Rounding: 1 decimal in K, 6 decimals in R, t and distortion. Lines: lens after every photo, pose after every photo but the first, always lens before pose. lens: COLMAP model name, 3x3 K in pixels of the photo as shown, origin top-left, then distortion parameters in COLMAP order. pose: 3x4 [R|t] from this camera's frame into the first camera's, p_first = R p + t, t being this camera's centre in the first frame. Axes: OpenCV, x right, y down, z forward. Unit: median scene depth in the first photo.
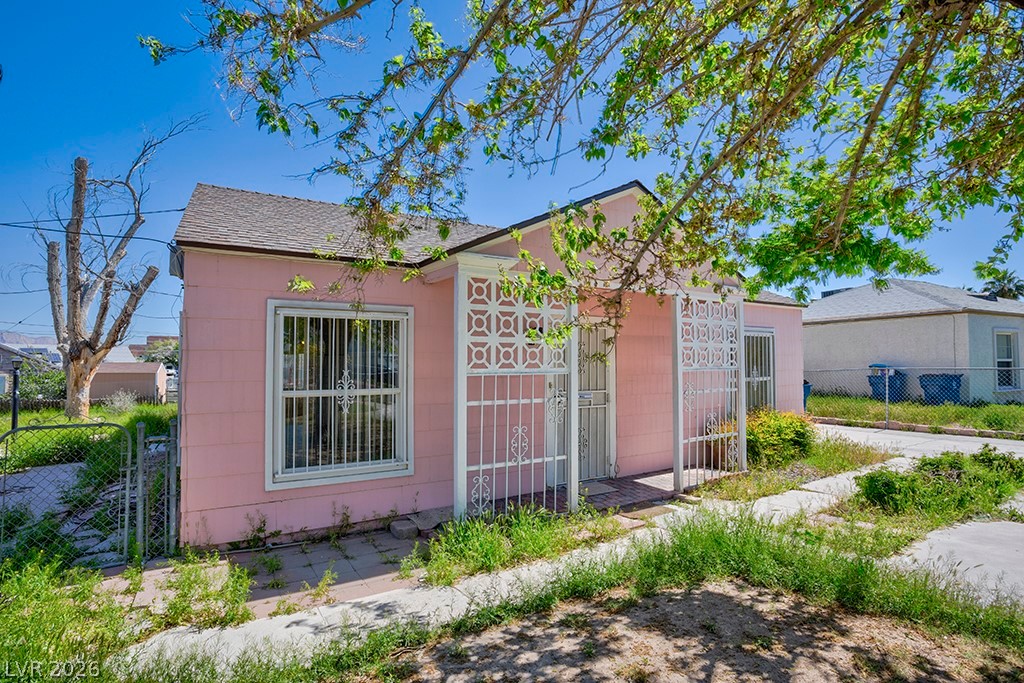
lens RADIAL K [[499.4, 0, 509.8], [0, 499.4, 346.4], [0, 0, 1]] dist [-0.056088, 0.017655]
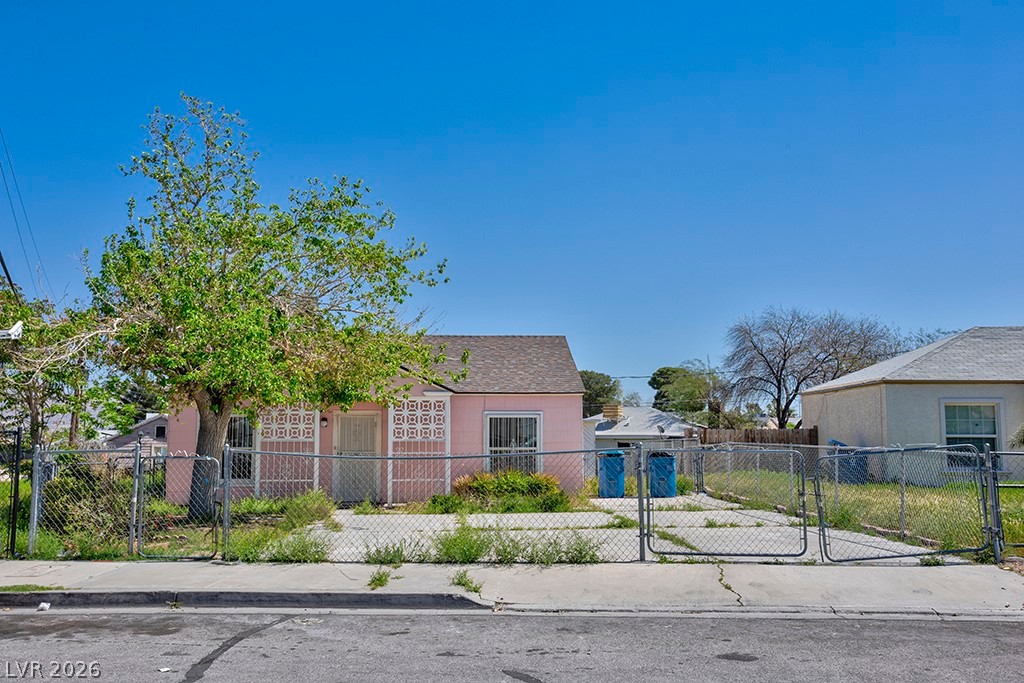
lens RADIAL K [[949.7, 0, 511.7], [0, 949.7, 341.6], [0, 0, 1]] dist [0.008807, 0.000000]
pose [[0.879919, -0.041086, -0.473343, 1.186715], [0.011747, 0.997831, -0.064775, -0.041408], [0.474978, 0.051436, 0.878493, -0.932669]]
